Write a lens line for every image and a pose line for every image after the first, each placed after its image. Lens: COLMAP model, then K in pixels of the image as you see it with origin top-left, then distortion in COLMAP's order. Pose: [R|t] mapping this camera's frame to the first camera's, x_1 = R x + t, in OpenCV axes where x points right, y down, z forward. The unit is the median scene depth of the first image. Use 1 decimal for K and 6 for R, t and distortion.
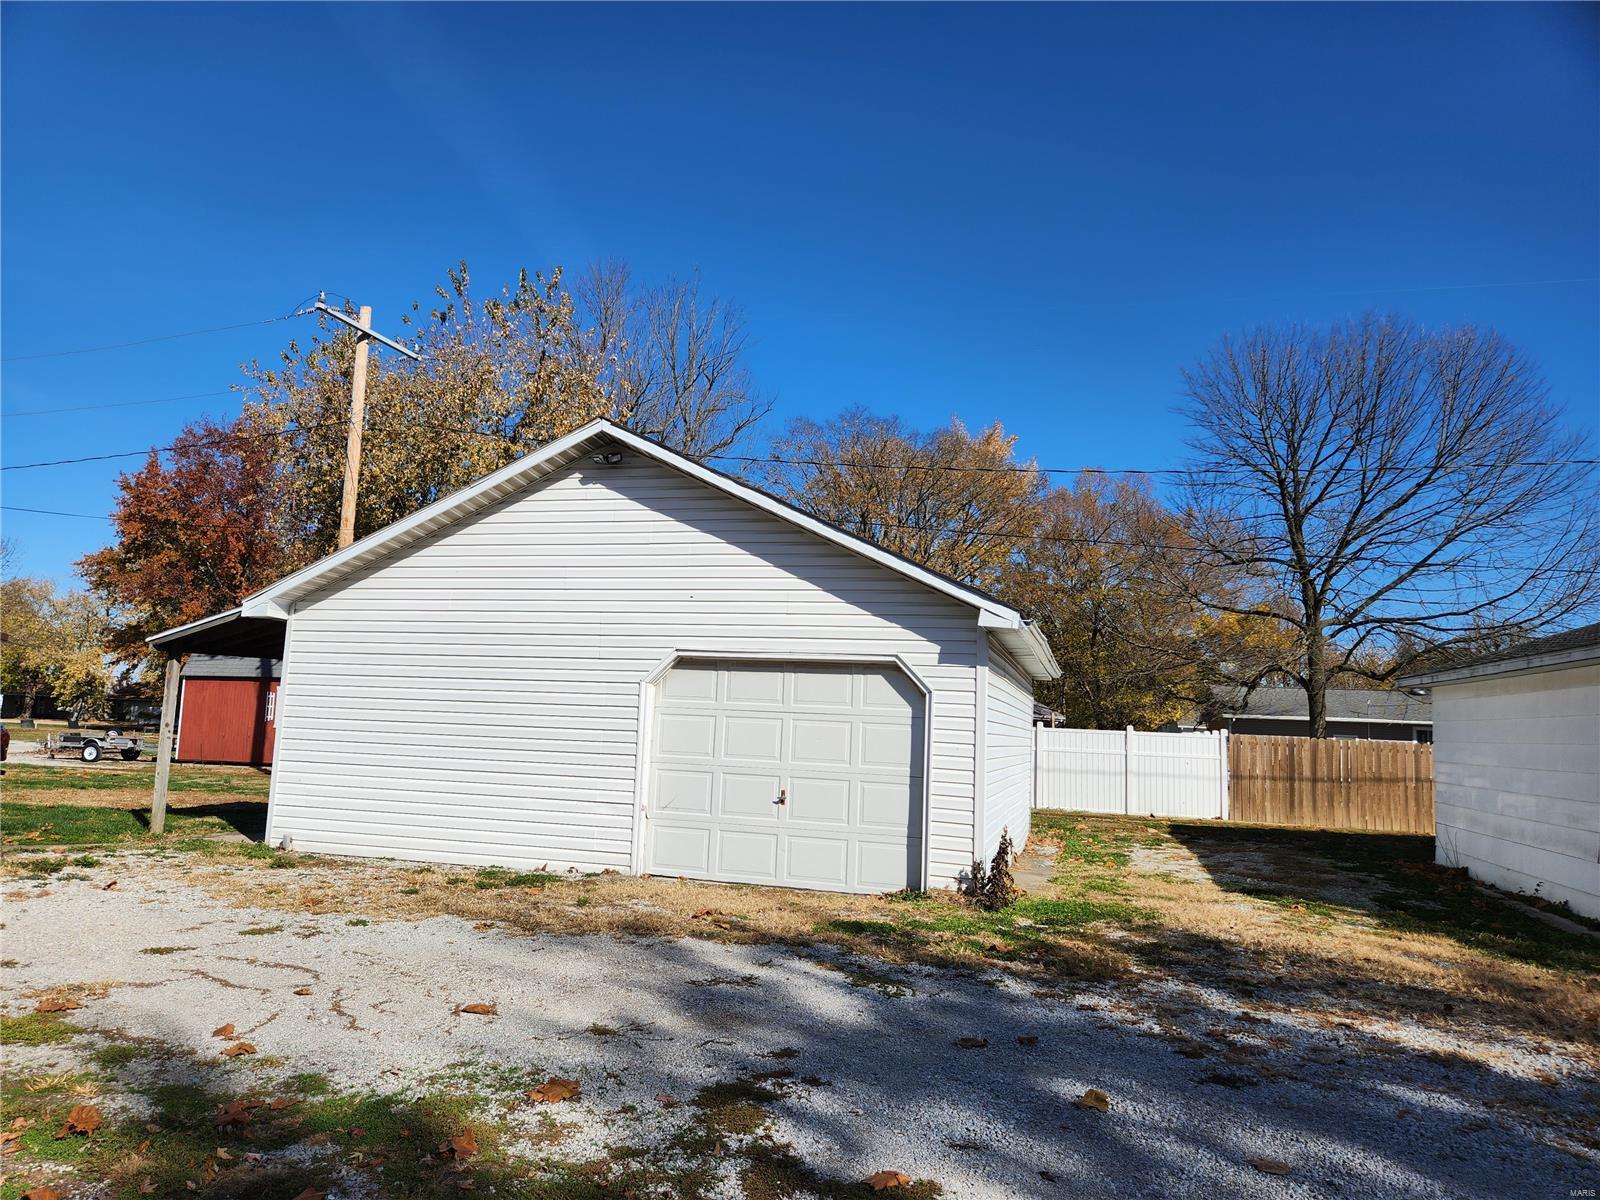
lens RADIAL K [[1066.8, 0, 777.8], [0, 1066.8, 596.2], [0, 0, 1]] dist [0.108367, -0.103577]
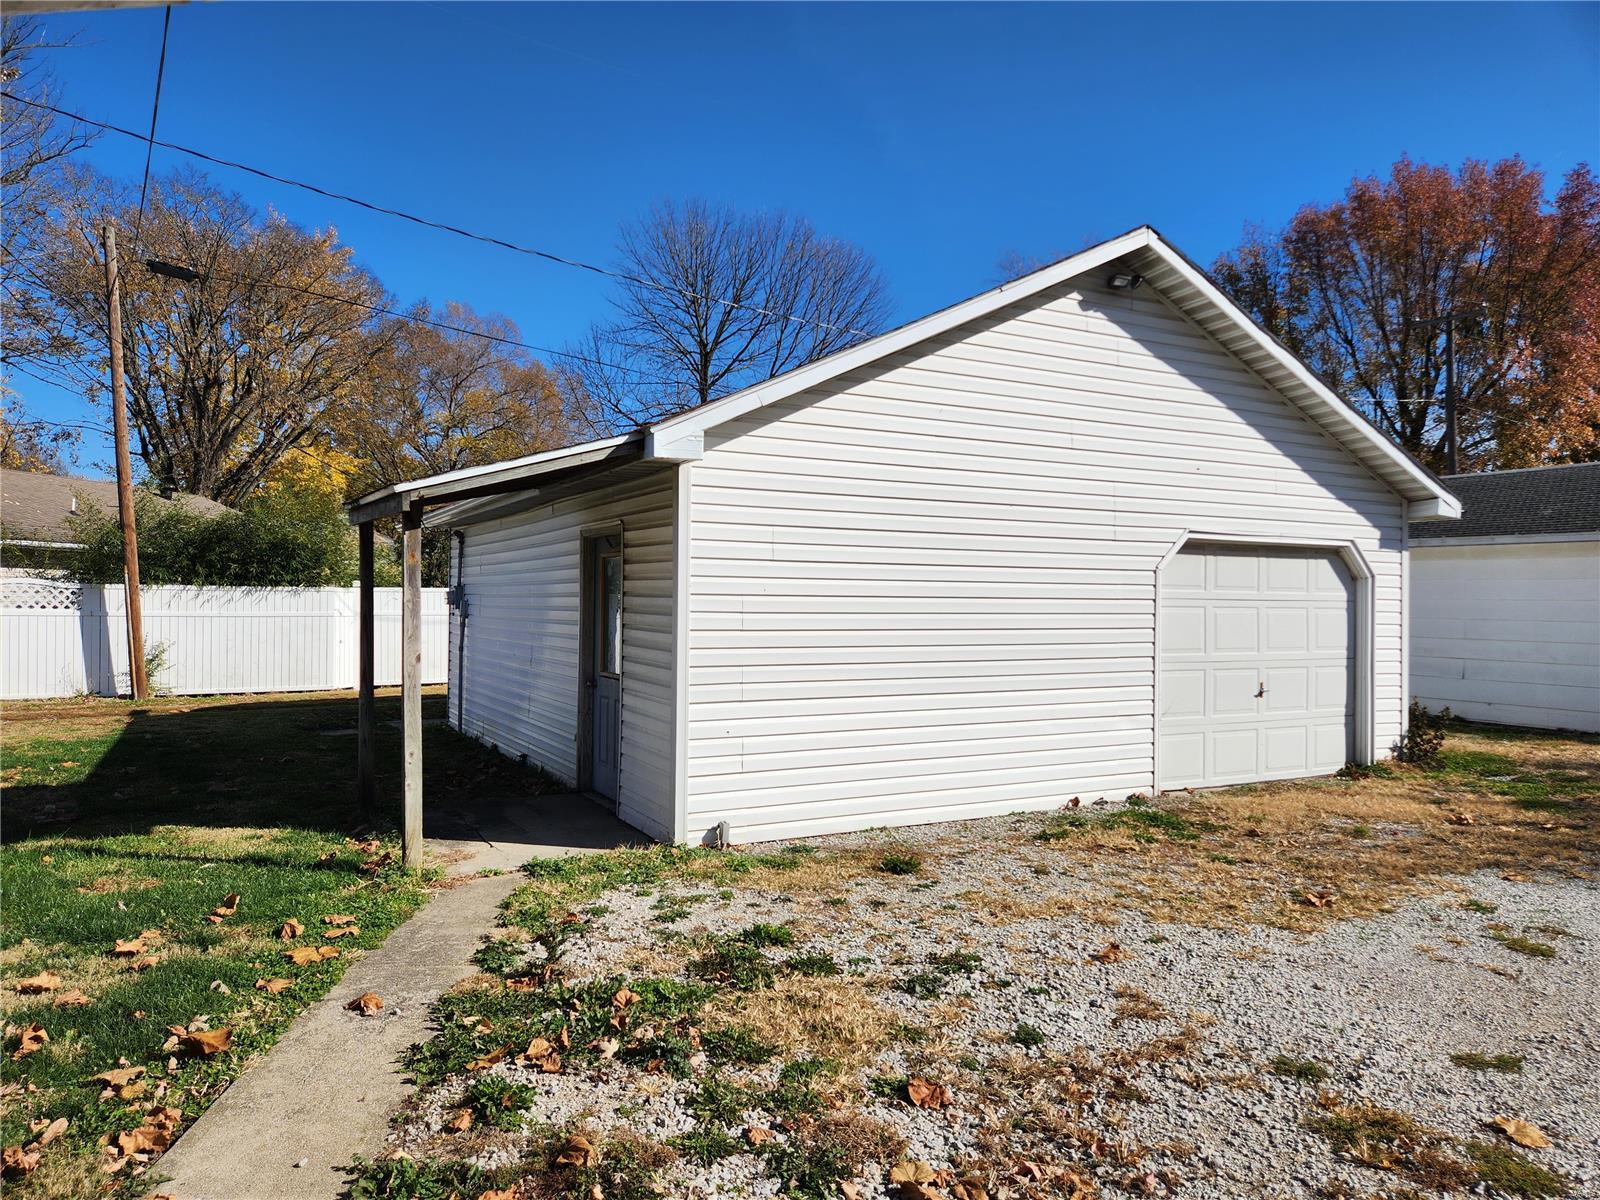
lens RADIAL K [[1068.3, 0, 800.0], [0, 1068.3, 600.0], [0, 0, 1]] dist [0.088966, -0.075935]
pose [[0.697316, -0.035320, 0.715893, -0.927313], [-0.064098, 0.991711, 0.111363, 0.028837], [-0.713892, -0.123542, 0.689272, 0.625016]]
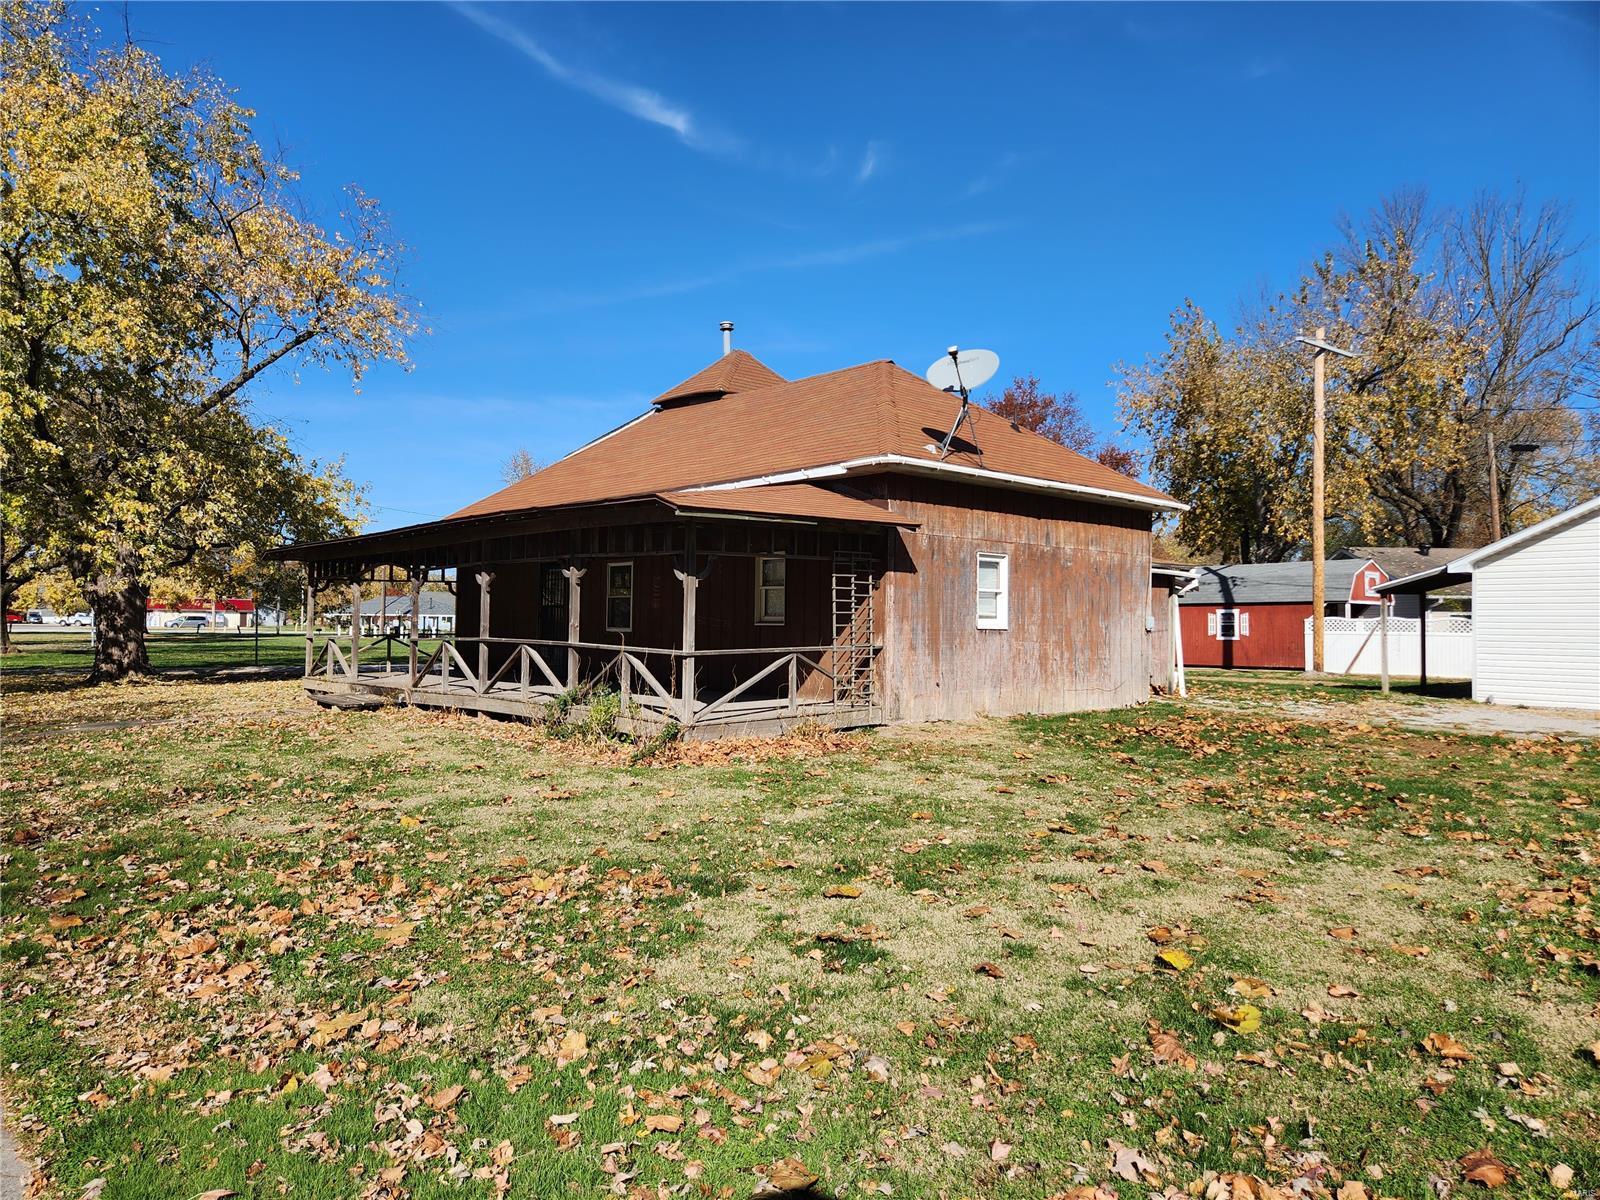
lens RADIAL K [[1066.8, 0, 777.8], [0, 1066.8, 596.2], [0, 0, 1]] dist [0.108367, -0.103577]
pose [[0.831569, -0.049761, -0.553187, -0.458458], [0.093158, 0.994365, 0.050593, -0.148142], [0.547553, -0.093605, 0.831519, -1.181220]]
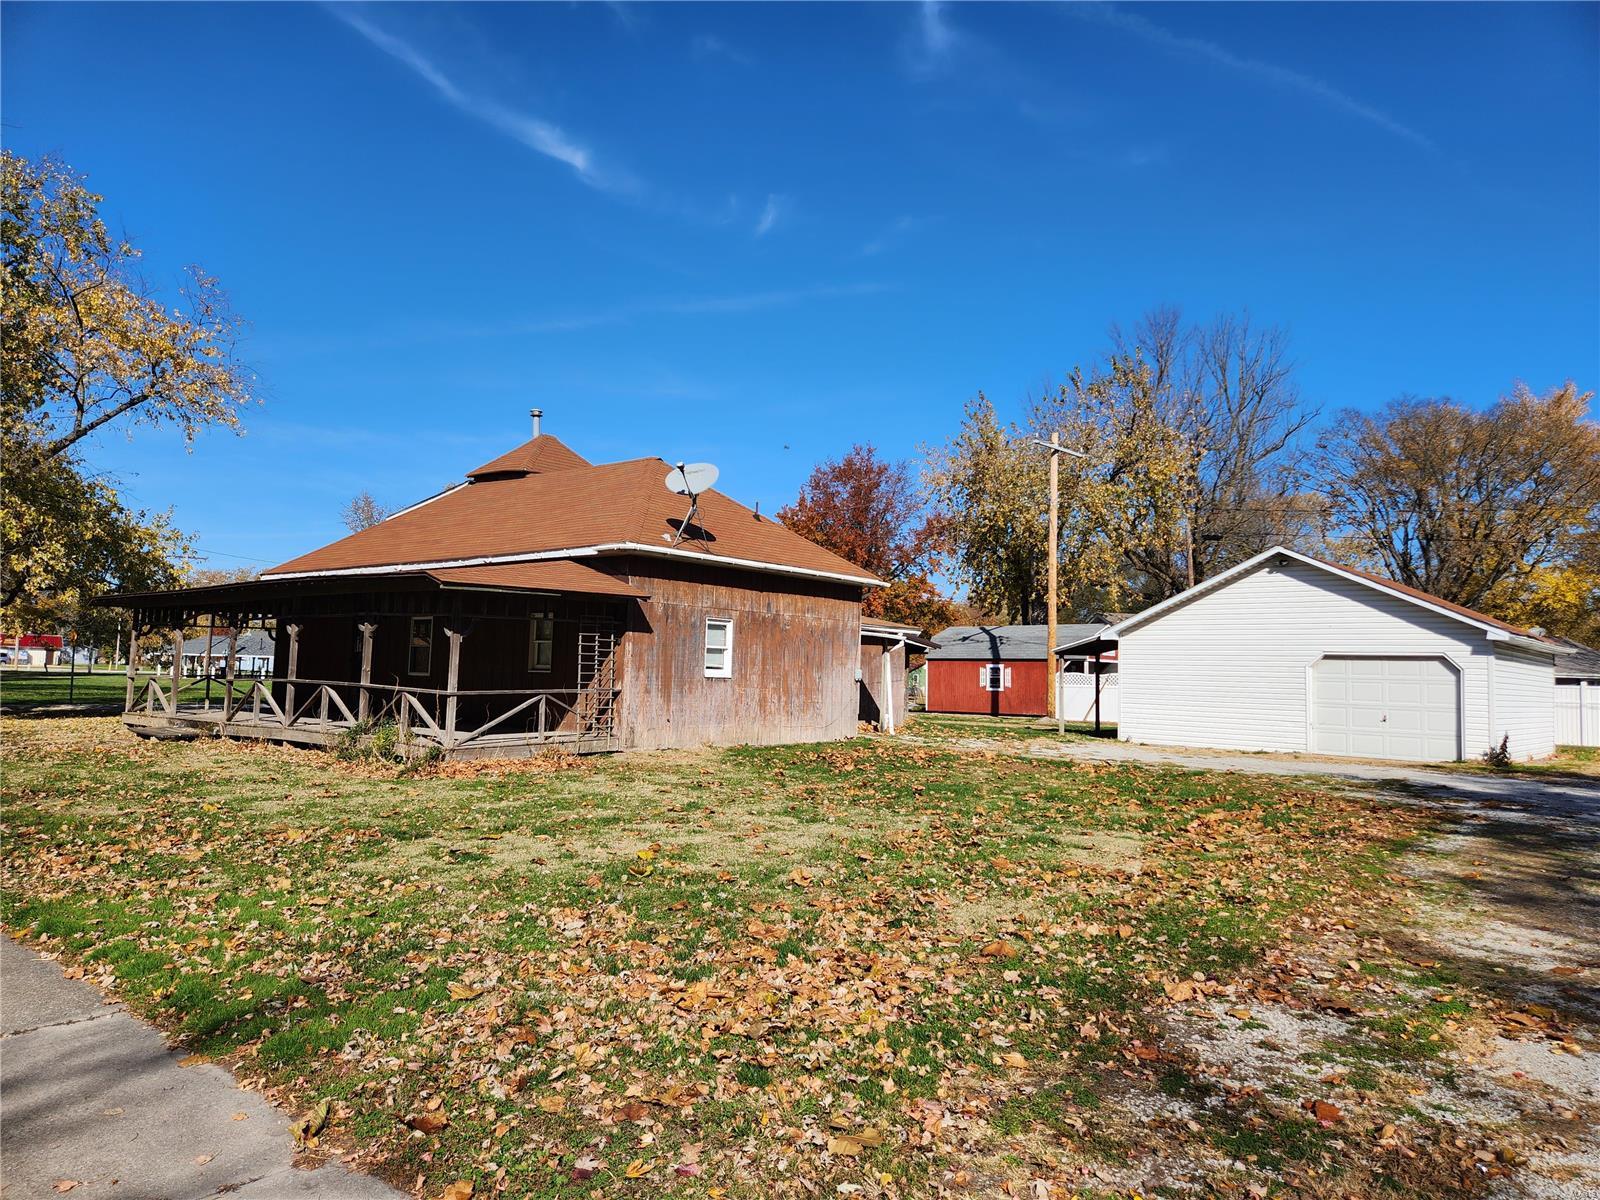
lens RADIAL K [[1068.3, 0, 800.0], [0, 1068.3, 600.0], [0, 0, 1]] dist [0.088966, -0.075935]
pose [[0.903762, -0.049130, -0.425206, -0.112038], [0.064283, 0.997703, 0.021351, -0.167258], [0.423181, -0.046629, 0.904845, -1.420501]]
